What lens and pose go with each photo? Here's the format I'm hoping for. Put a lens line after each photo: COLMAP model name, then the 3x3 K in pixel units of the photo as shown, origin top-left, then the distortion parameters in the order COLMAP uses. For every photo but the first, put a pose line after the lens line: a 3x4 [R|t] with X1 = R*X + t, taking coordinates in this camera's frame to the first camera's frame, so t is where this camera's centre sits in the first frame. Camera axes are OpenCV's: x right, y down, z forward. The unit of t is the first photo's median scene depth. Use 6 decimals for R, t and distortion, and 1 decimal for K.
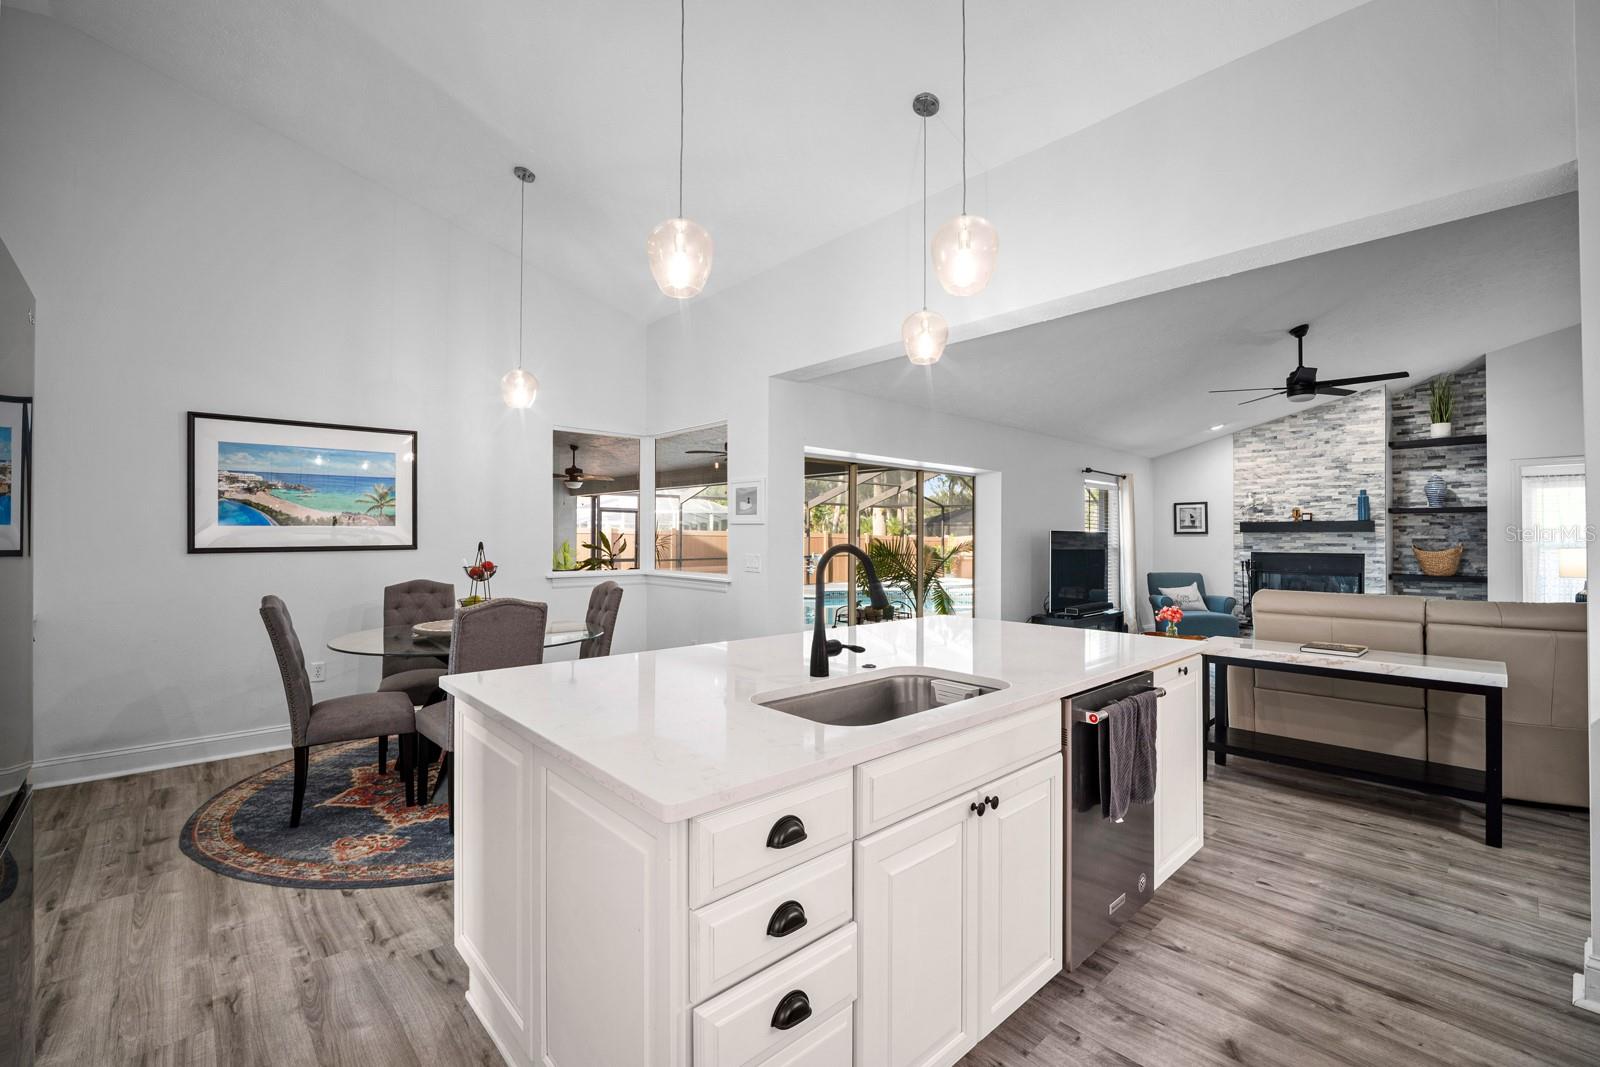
lens RADIAL K [[682.6, 0, 800.0], [0, 682.6, 533.5], [0, 0, 1]] dist [-0.014576, 0.000109]
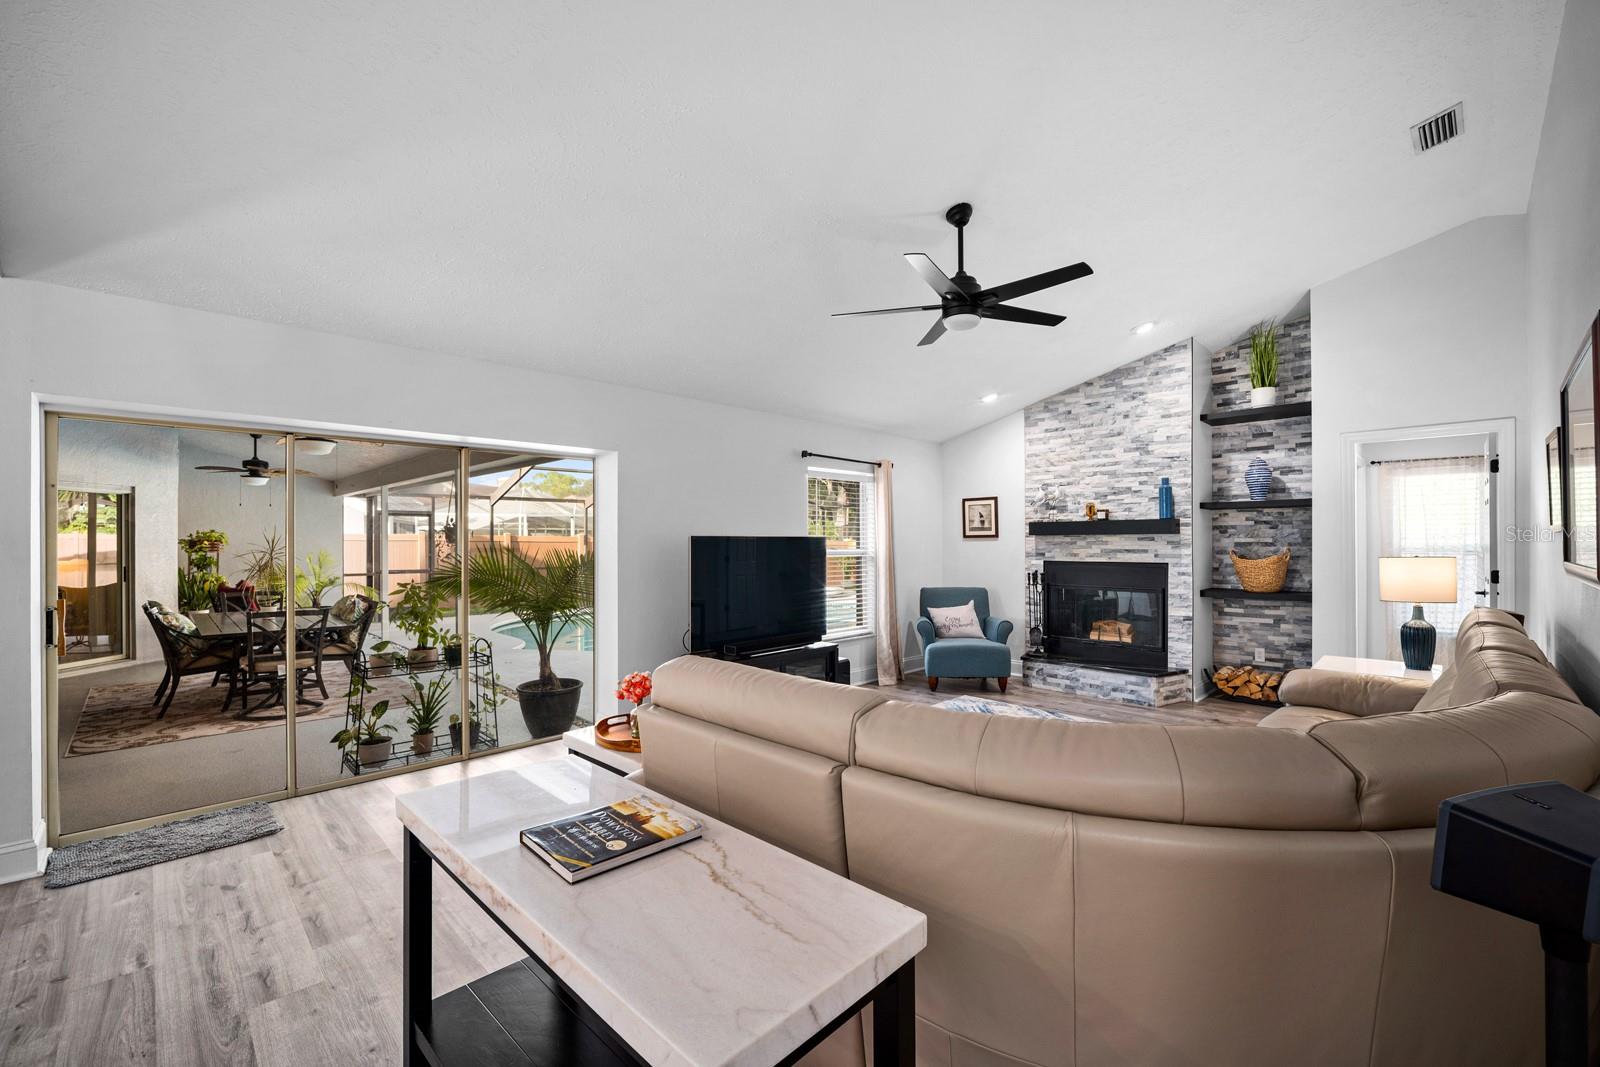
lens RADIAL K [[669.2, 0, 806.8], [0, 669.2, 542.3], [0, 0, 1]] dist [-0.012761, -0.000106]
pose [[0.999151, -0.007539, 0.040513, 0.400048], [0.007214, 0.999941, 0.008147, -0.002052], [-0.040572, -0.007848, 0.999146, 0.271380]]
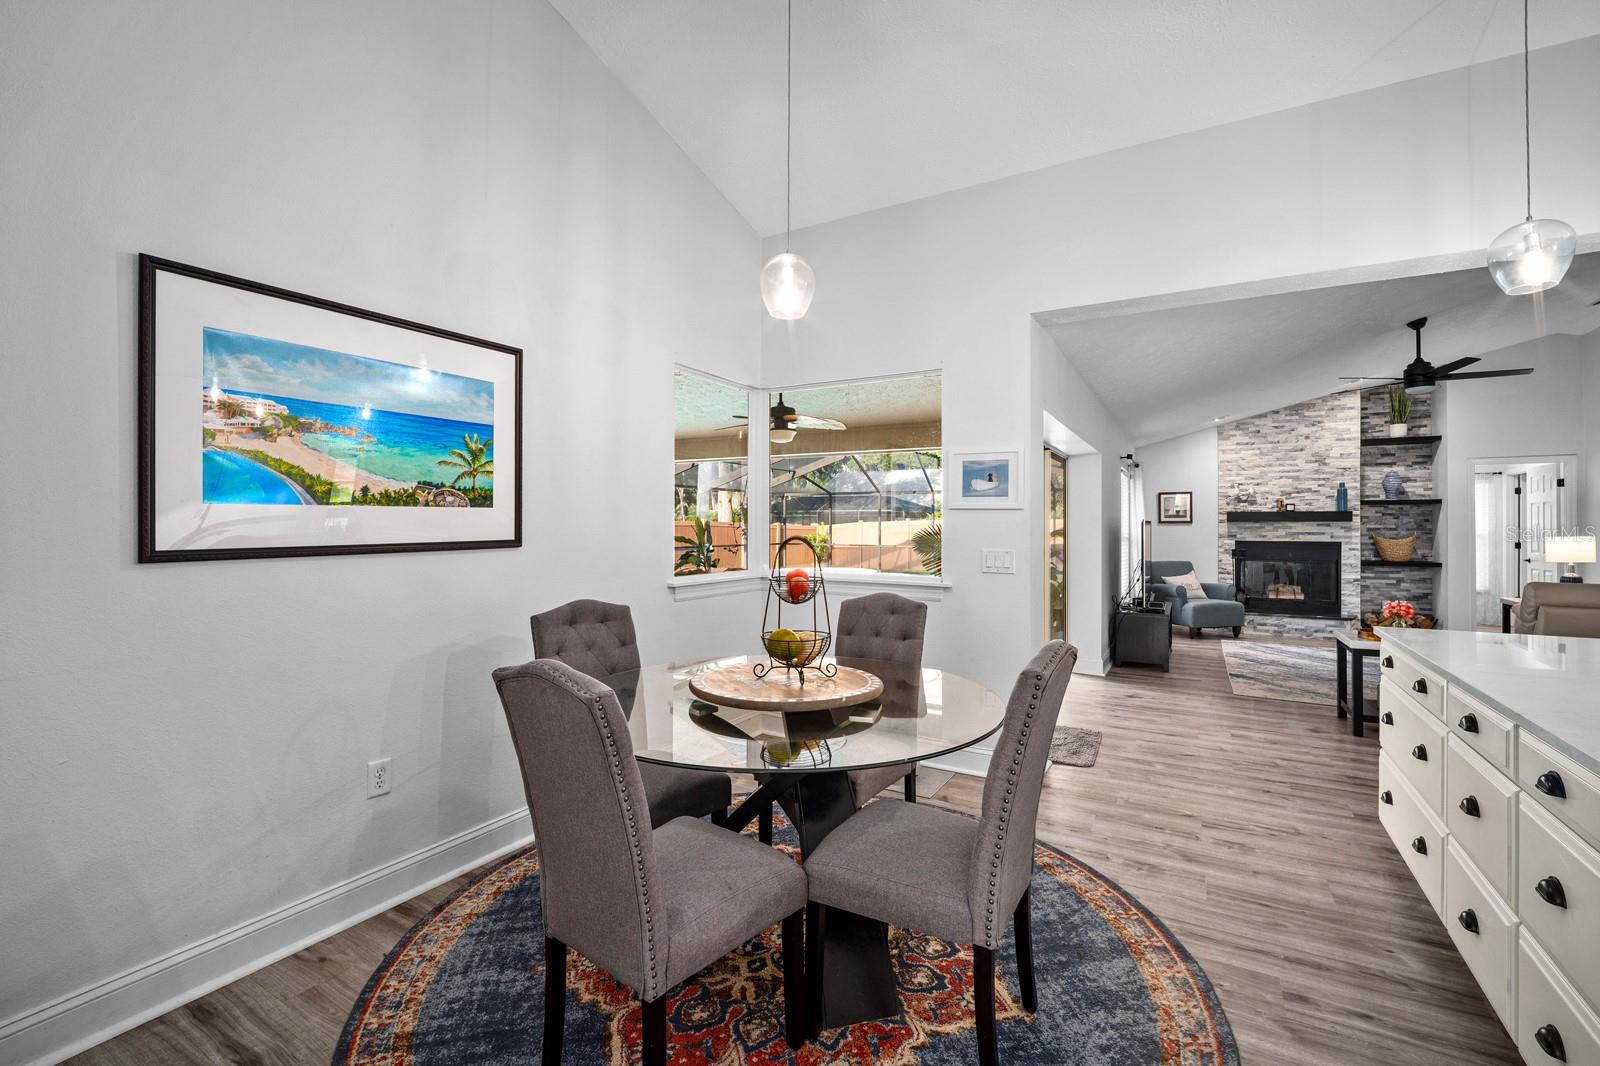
lens RADIAL K [[689.8, 0, 804.5], [0, 689.8, 521.0], [0, 0, 1]] dist [-0.014097, 0.000216]
pose [[0.953530, 0.003025, 0.301283, -0.312329], [-0.002890, 0.999995, -0.000893, 0.000153], [-0.301285, -0.000019, 0.953534, 0.213978]]
